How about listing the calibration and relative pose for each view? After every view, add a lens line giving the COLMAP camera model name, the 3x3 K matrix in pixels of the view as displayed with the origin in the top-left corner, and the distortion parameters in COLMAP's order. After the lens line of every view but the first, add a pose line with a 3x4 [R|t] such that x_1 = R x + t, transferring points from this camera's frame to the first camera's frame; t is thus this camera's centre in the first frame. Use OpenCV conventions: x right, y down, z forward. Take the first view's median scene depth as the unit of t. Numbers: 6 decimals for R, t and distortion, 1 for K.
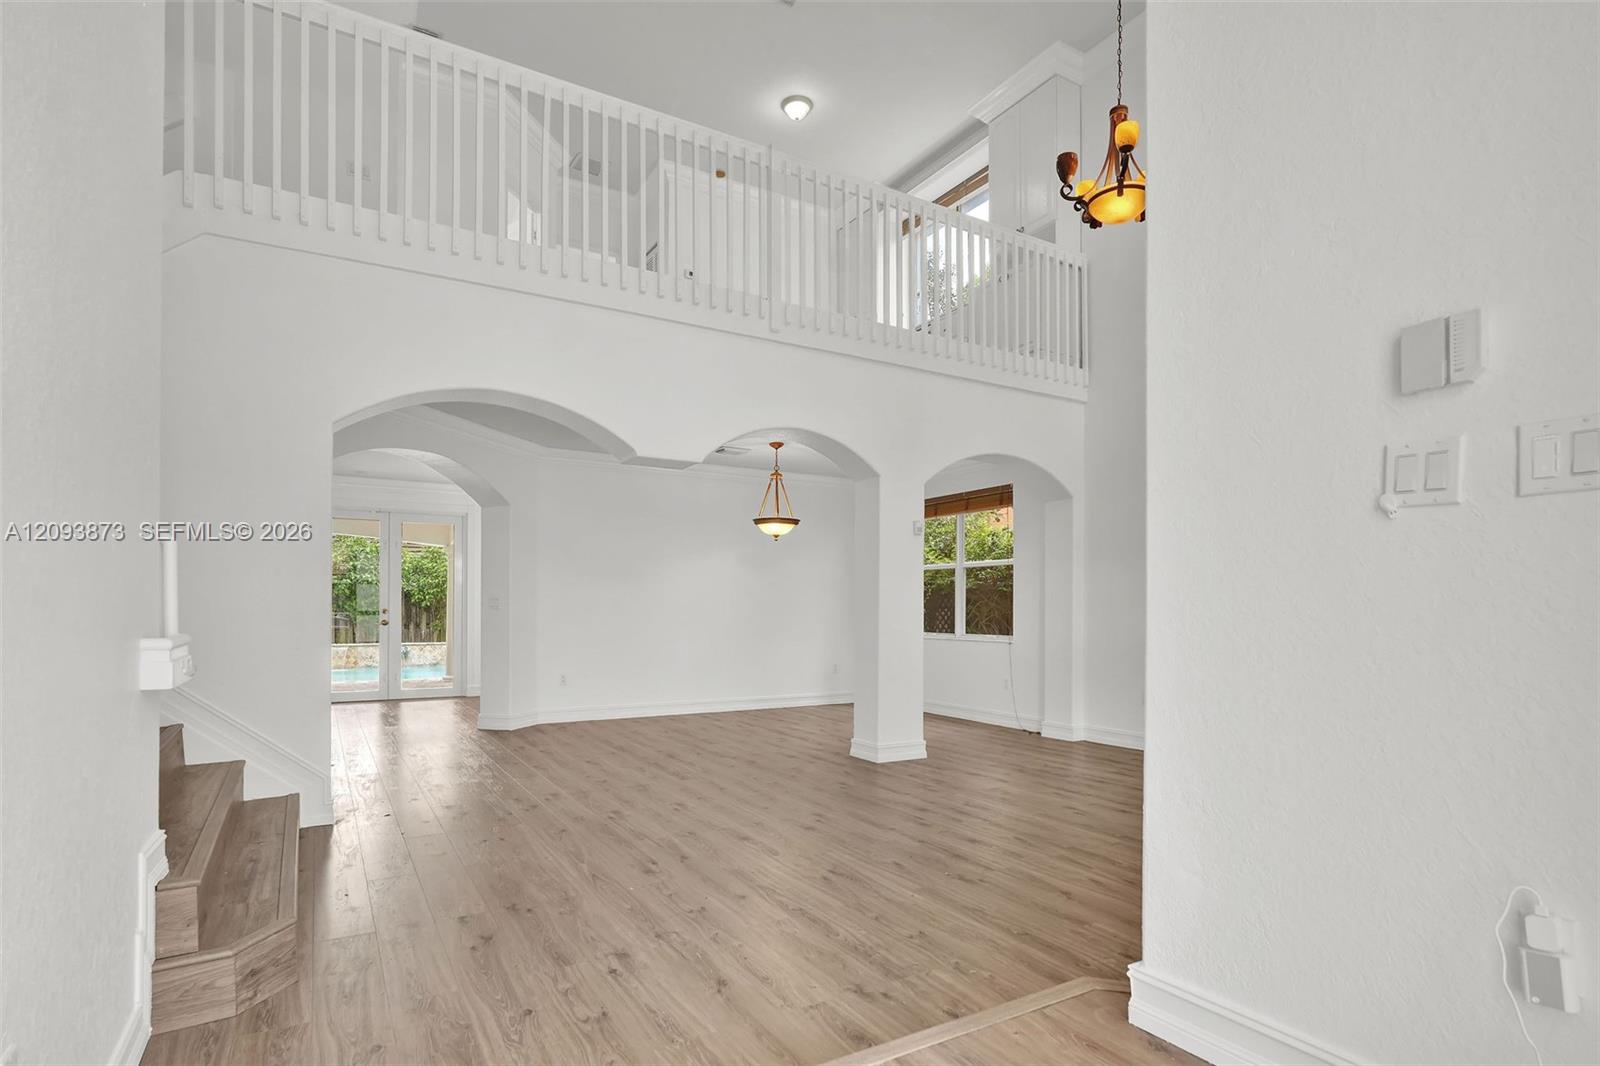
lens RADIAL K [[804.0, 0, 787.5], [0, 804.0, 610.5], [0, 0, 1]] dist [-0.020414, 0.000073]
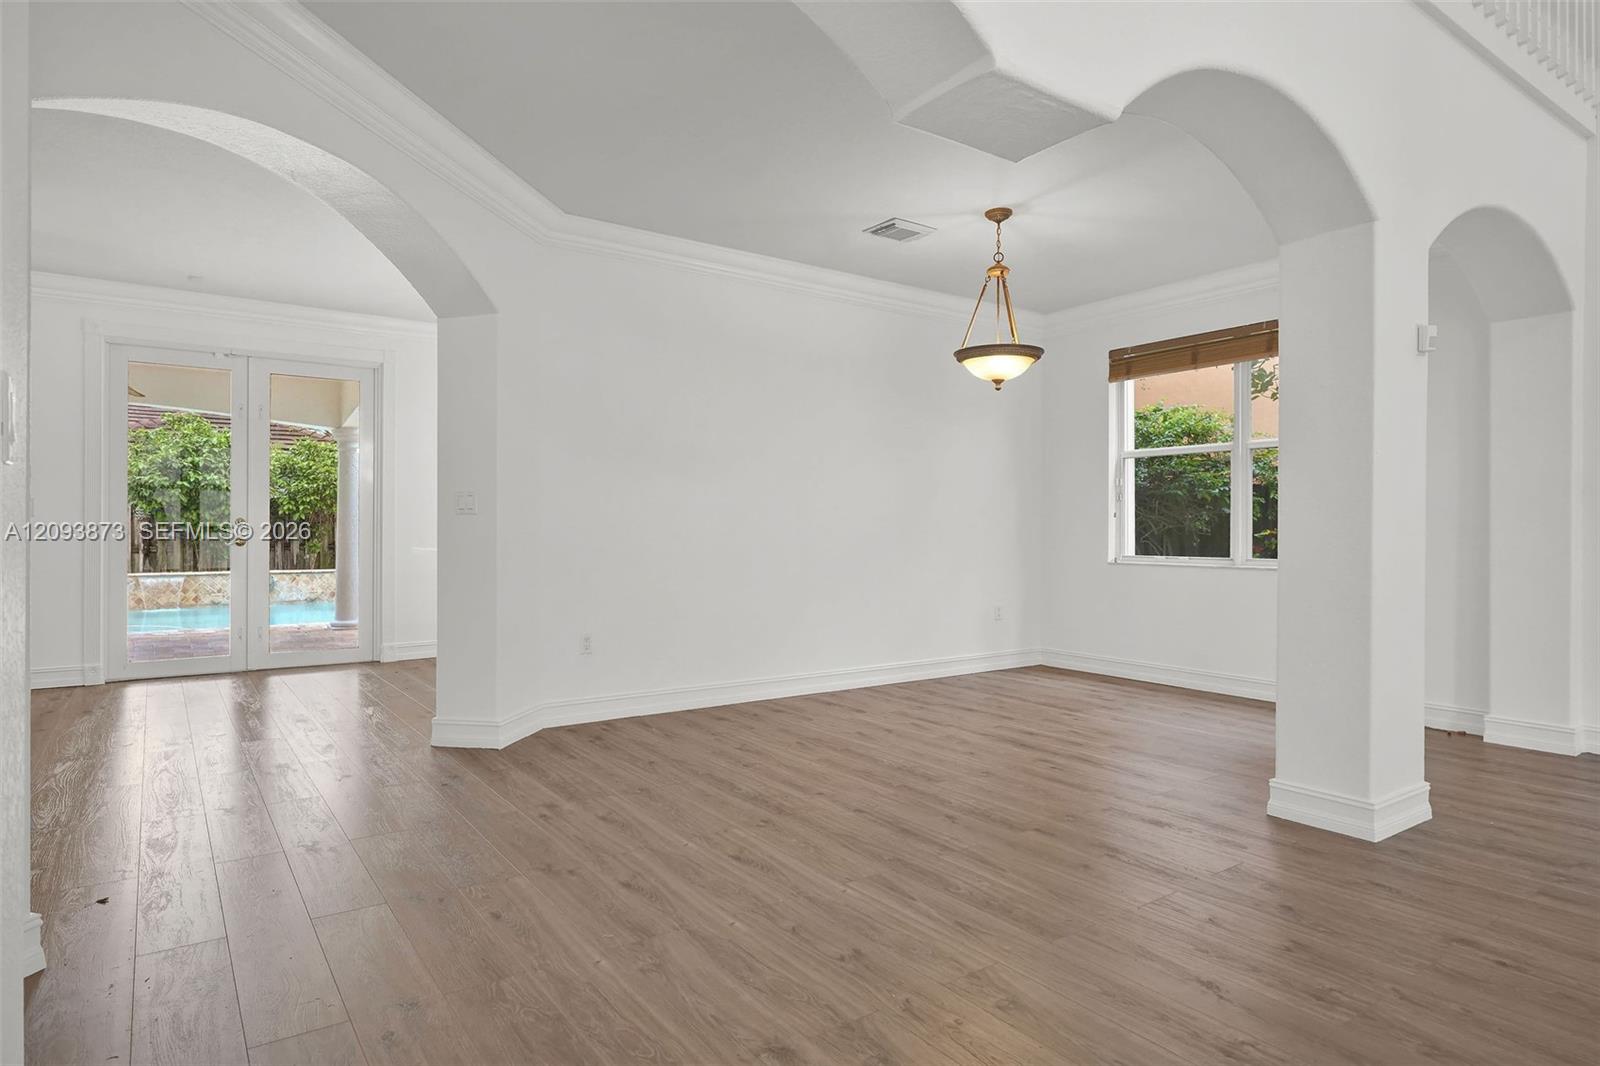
lens RADIAL K [[896.6, 0, 797.9], [0, 896.6, 527.5], [0, 0, 1]] dist [0.000894, -0.000649]
pose [[0.995895, -0.001047, 0.090515, -0.107777], [0.001117, 0.999999, -0.000727, 0.003898], [-0.090514, 0.000825, 0.995895, 0.212604]]
